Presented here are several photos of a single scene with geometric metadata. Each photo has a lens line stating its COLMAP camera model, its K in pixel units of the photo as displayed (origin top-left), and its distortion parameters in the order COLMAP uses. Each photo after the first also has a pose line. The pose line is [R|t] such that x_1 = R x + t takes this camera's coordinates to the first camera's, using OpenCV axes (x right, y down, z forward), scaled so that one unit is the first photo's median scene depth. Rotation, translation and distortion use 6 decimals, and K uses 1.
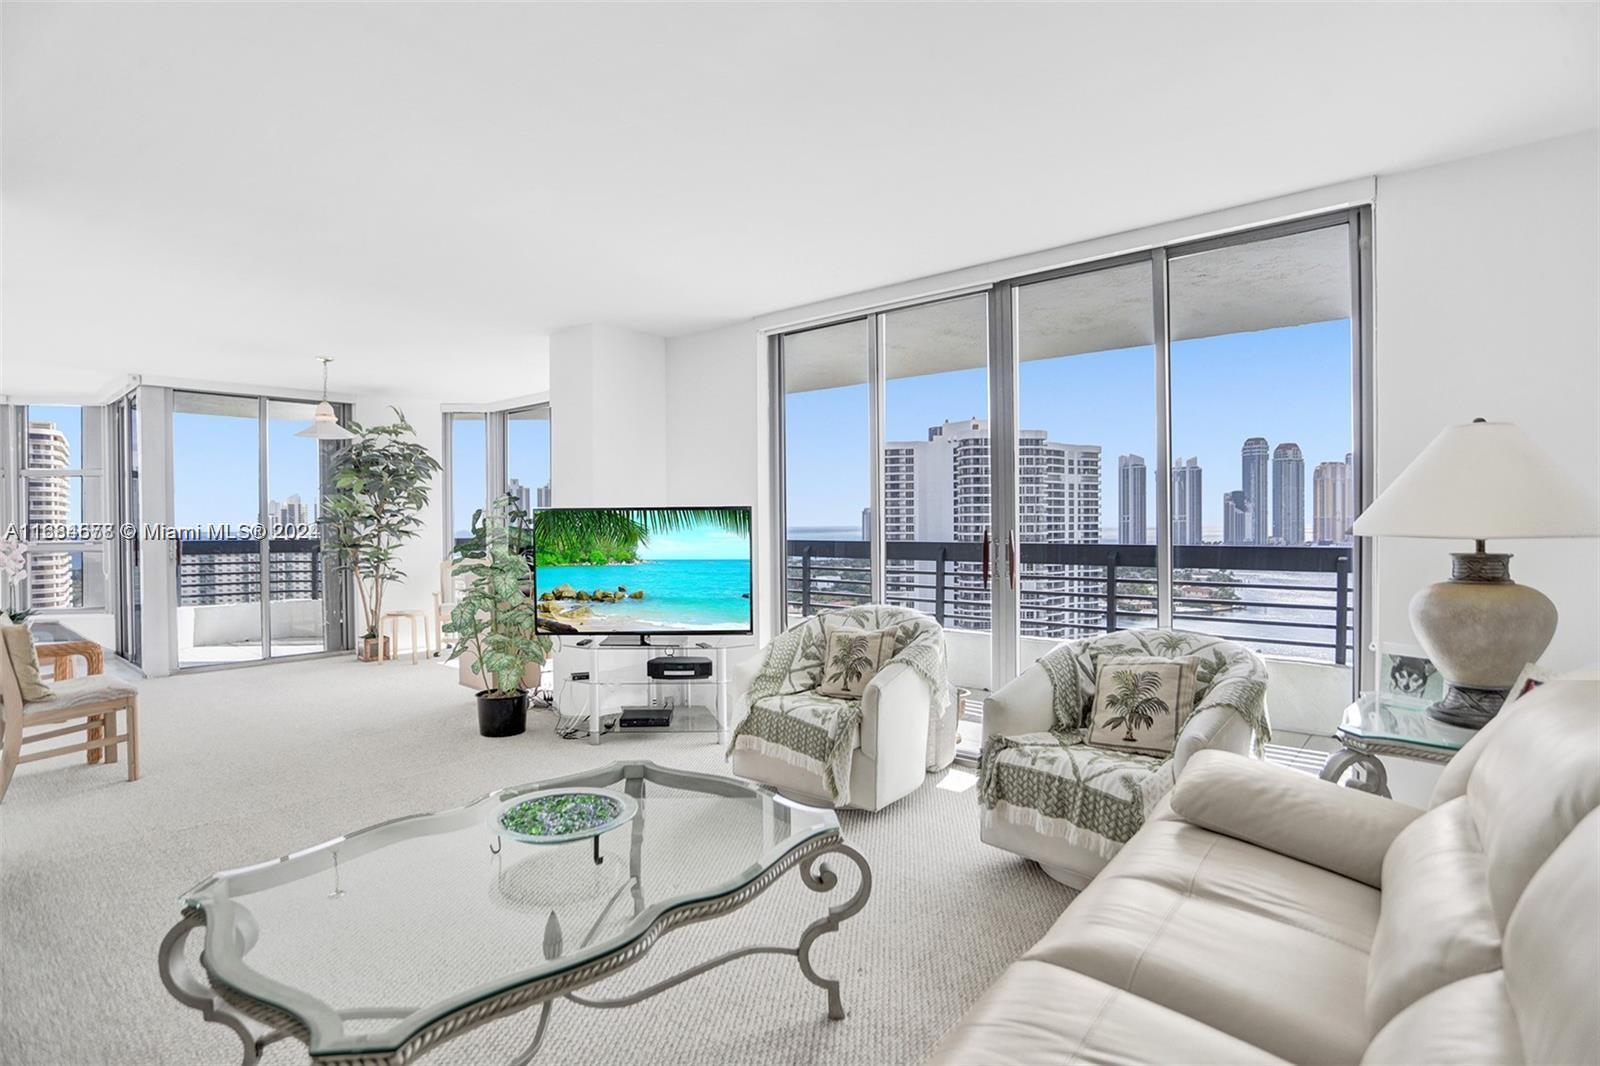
lens RADIAL K [[808.6, 0, 796.5], [0, 808.6, 542.8], [0, 0, 1]] dist [-0.052403, 0.009875]
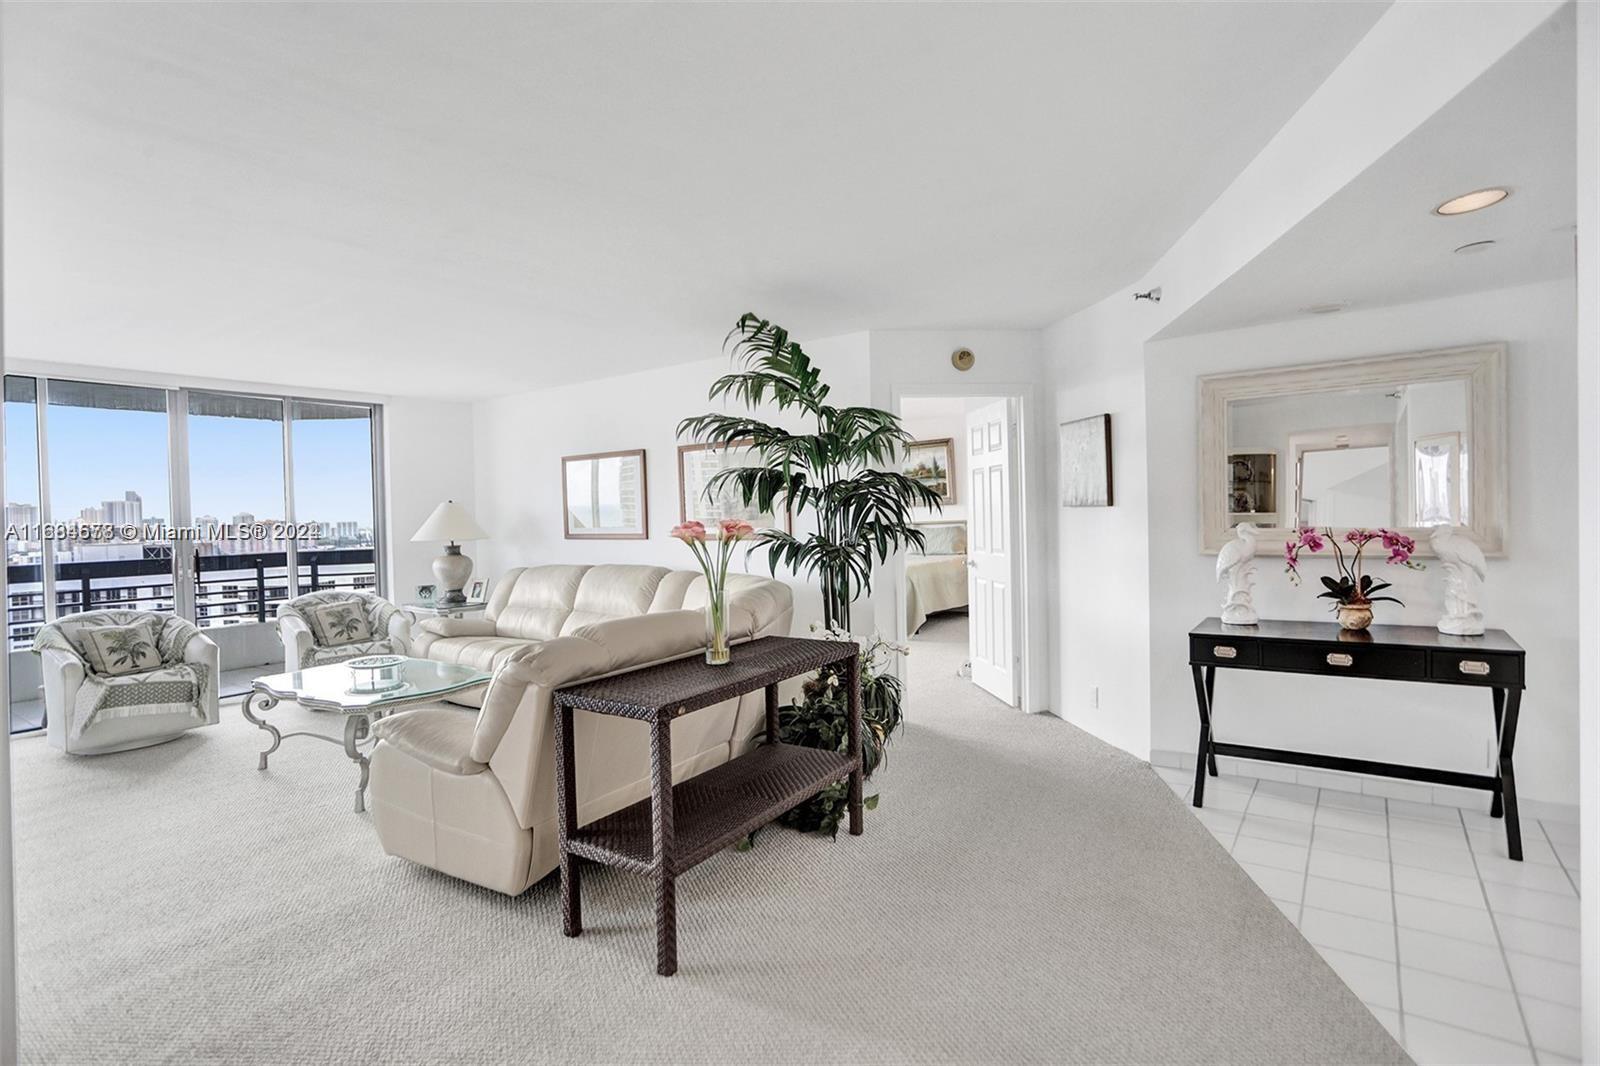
lens RADIAL K [[808.6, 0, 805.0], [0, 808.6, 524.3], [0, 0, 1]] dist [-0.052403, 0.009875]
pose [[-0.065334, -0.017999, 0.997701, -1.824802], [0.044047, 0.998811, 0.020903, -0.058409], [-0.996891, 0.045311, -0.064463, -0.124562]]
